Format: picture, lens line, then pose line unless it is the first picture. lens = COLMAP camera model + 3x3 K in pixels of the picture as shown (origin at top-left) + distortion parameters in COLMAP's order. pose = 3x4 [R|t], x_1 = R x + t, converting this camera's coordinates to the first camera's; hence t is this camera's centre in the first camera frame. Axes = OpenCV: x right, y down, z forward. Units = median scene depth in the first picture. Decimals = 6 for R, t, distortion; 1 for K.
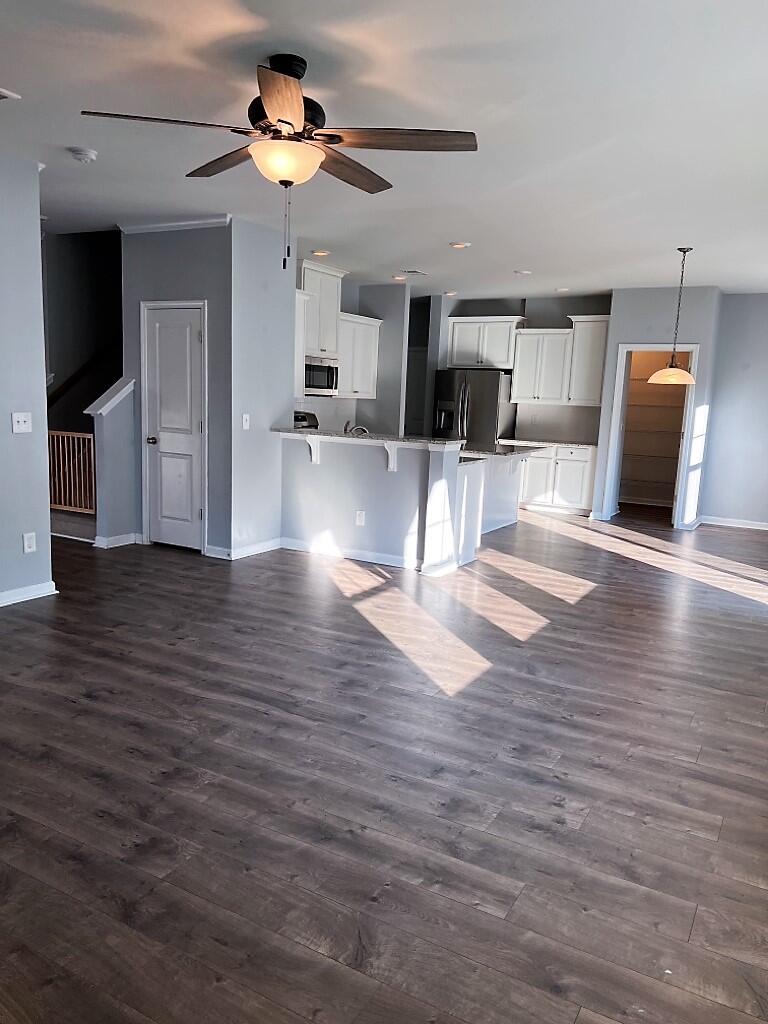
lens RADIAL K [[771.3, 0, 386.8], [0, 771.3, 515.5], [0, 0, 1]] dist [0.051943, -0.047736]
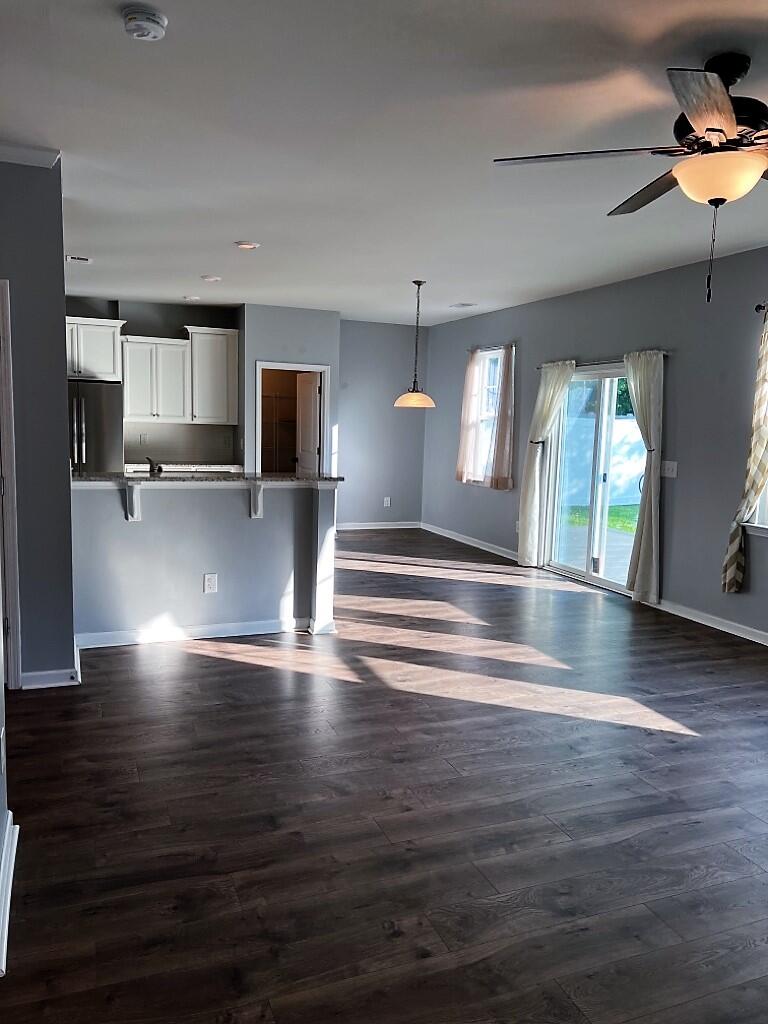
lens RADIAL K [[771.3, 0, 390.4], [0, 771.3, 515.1], [0, 0, 1]] dist [0.051943, -0.047736]
pose [[0.625842, -0.120595, 0.770571, -0.852341], [0.121412, 0.990994, 0.056483, -0.144335], [-0.770442, 0.058207, 0.634847, 0.605036]]
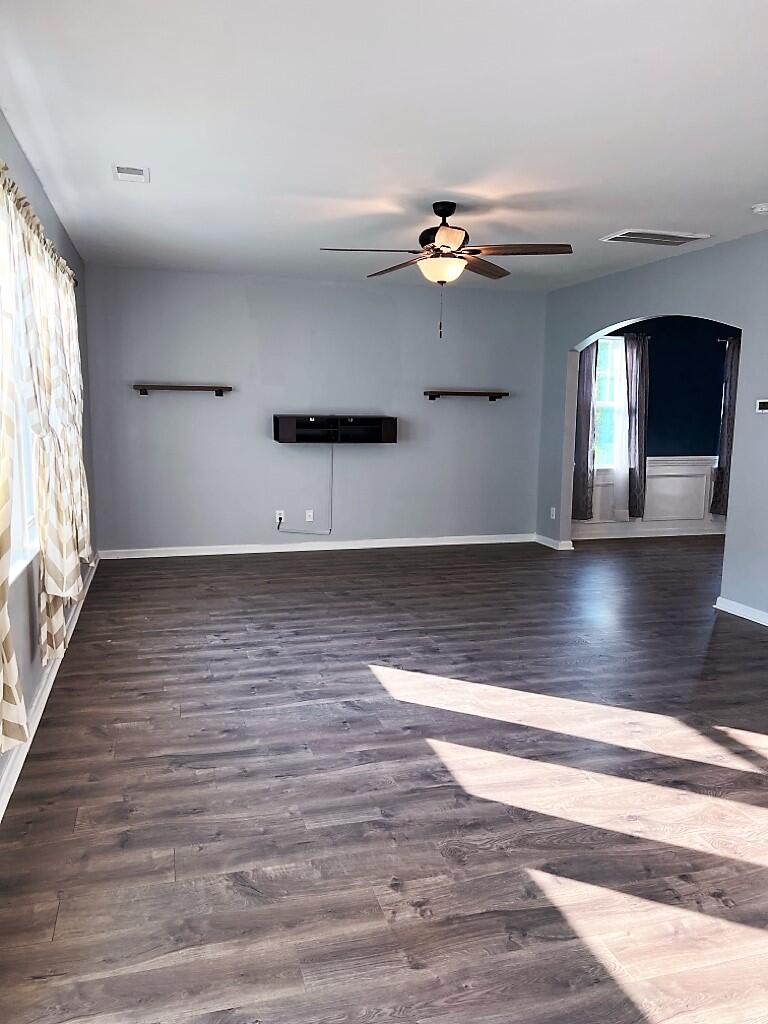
lens RADIAL K [[771.3, 0, 390.2], [0, 771.3, 512.1], [0, 0, 1]] dist [0.051943, -0.047736]
pose [[-0.696052, 0.041356, -0.716799, 0.852251], [-0.160614, 0.964072, 0.211587, -0.241175], [0.699796, 0.262404, -0.664401, 1.662342]]
